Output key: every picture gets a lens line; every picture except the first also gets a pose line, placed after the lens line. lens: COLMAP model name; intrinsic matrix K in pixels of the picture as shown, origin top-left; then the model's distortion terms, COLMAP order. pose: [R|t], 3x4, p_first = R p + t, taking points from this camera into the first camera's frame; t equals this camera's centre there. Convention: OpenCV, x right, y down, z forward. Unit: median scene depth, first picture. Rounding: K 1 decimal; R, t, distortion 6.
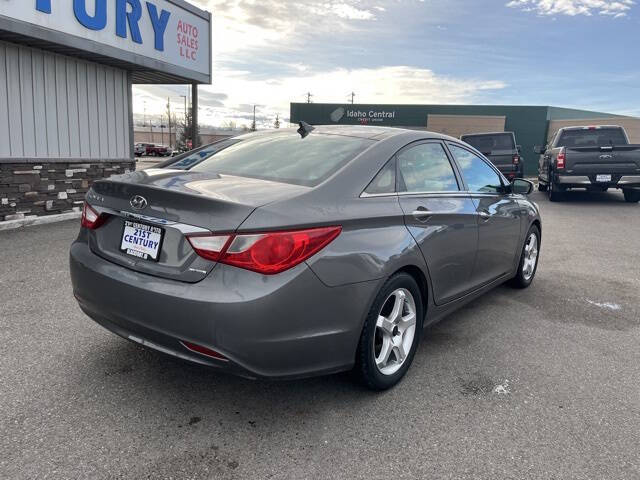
lens RADIAL K [[480.9, 0, 324.4], [0, 480.9, 234.8], [0, 0, 1]] dist [0.080726, -0.103899]
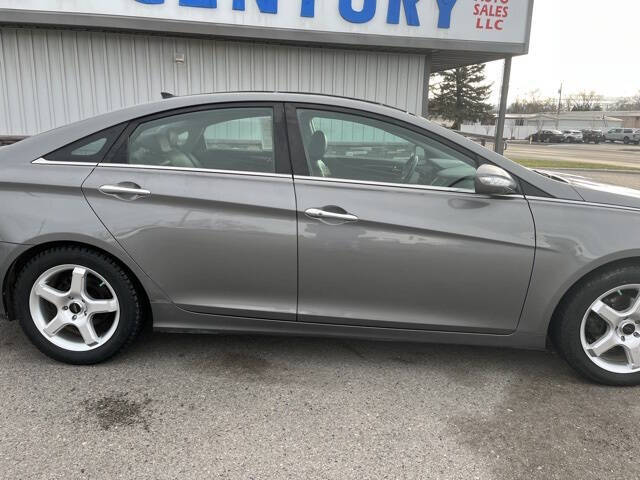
lens RADIAL K [[480.9, 0, 315.3], [0, 480.9, 239.9], [0, 0, 1]] dist [0.080726, -0.103899]
pose [[0.556383, 0.161950, -0.814991, 0.400173], [-0.136077, 0.985340, 0.102903, -0.032982], [0.819708, 0.053648, 0.570264, 0.285003]]
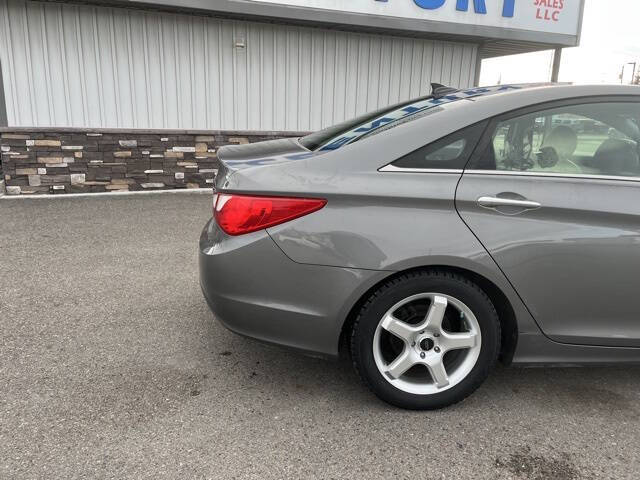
lens RADIAL K [[480.9, 0, 315.9], [0, 480.9, 240.0], [0, 0, 1]] dist [0.080726, -0.103899]
pose [[0.653859, 0.164617, -0.738492, 0.200527], [-0.125077, 0.986133, 0.109076, -0.011420], [0.746207, 0.021048, 0.665381, 0.113531]]
